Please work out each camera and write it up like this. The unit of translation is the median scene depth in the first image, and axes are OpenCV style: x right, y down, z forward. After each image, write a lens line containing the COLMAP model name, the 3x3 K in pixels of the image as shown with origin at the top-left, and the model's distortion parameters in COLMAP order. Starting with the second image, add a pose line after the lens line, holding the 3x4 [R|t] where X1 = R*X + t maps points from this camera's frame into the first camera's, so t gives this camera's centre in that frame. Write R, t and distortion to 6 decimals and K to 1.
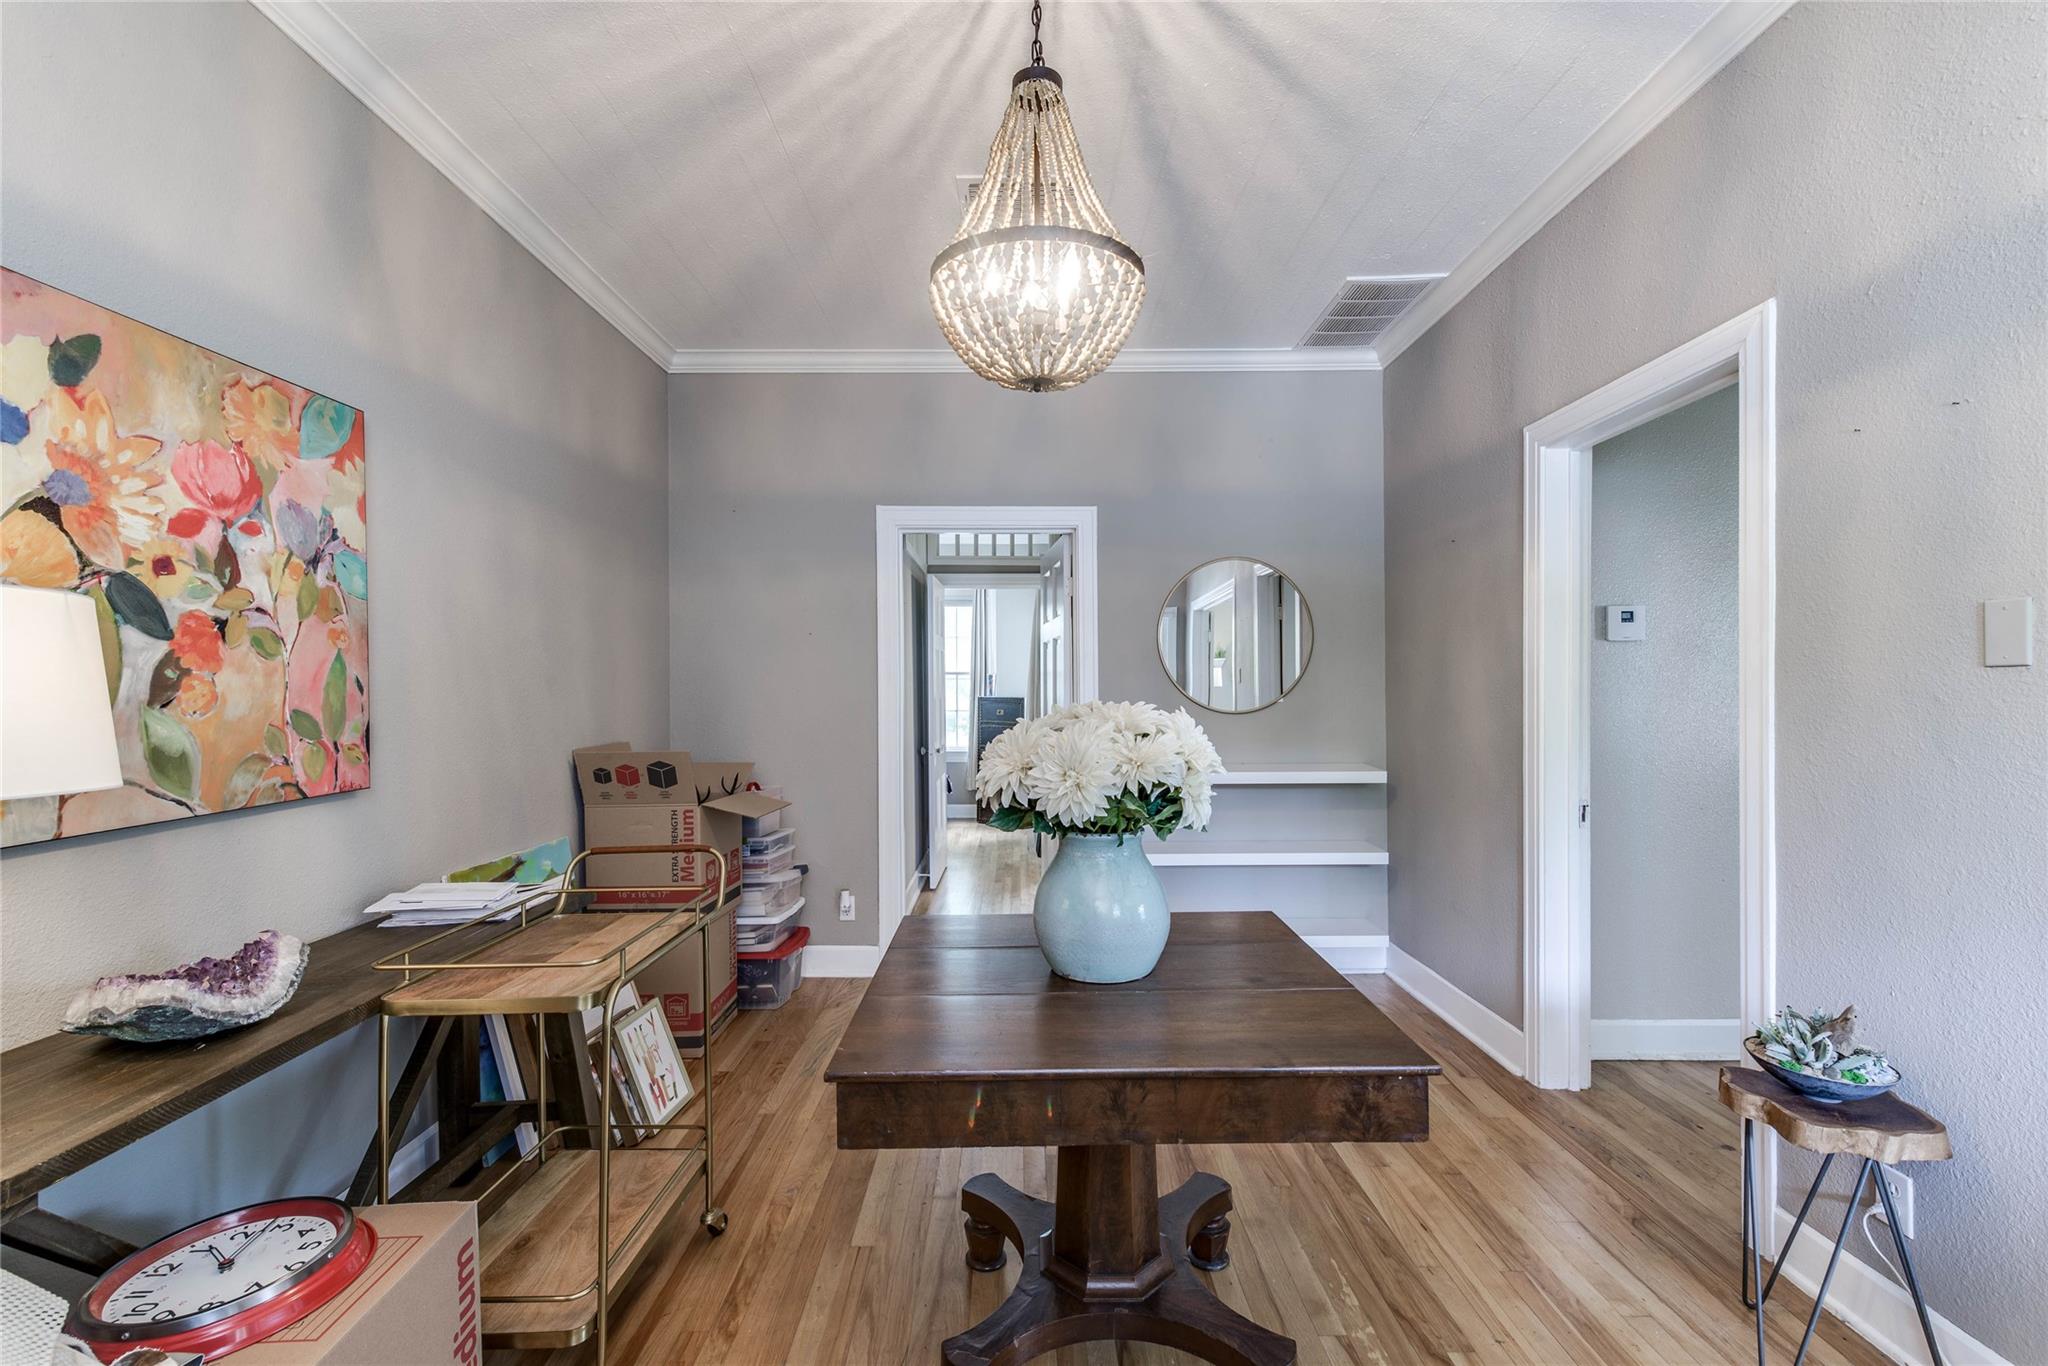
lens RADIAL K [[882.7, 0, 1035.7], [0, 882.7, 696.3], [0, 0, 1]] dist [0.013870, -0.002045]
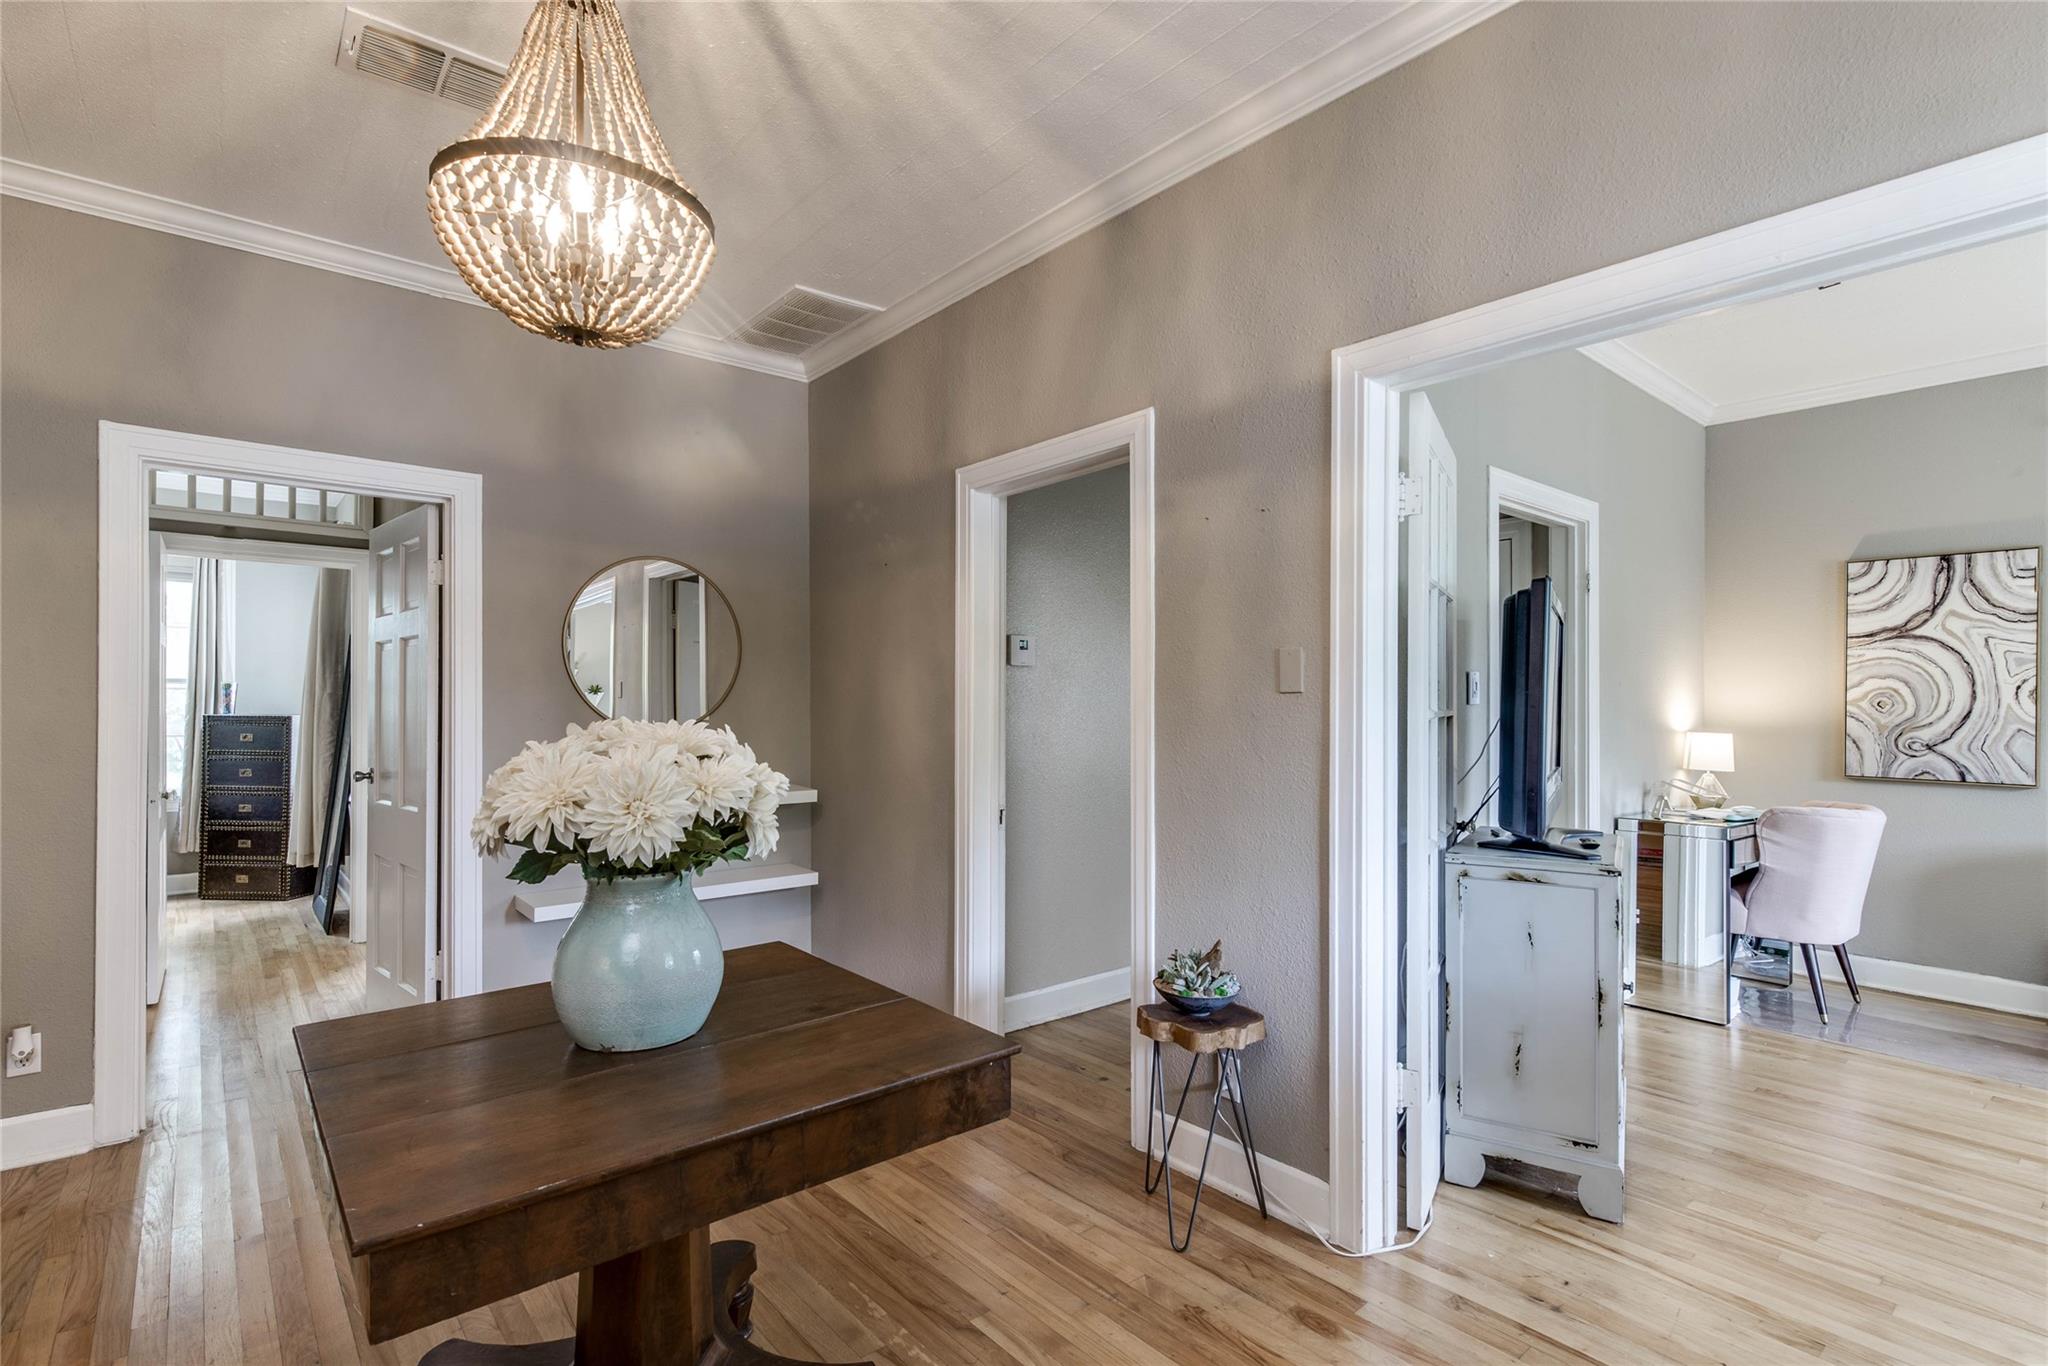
lens RADIAL K [[933.5, 0, 1080.2], [0, 933.5, 699.7], [0, 0, 1]] dist [0.012315, -0.001405]
pose [[0.774165, 0.008864, 0.632922, -0.136945], [0.000791, 0.999888, -0.014971, 0.000201], [-0.632984, 0.012091, 0.774071, 0.021281]]
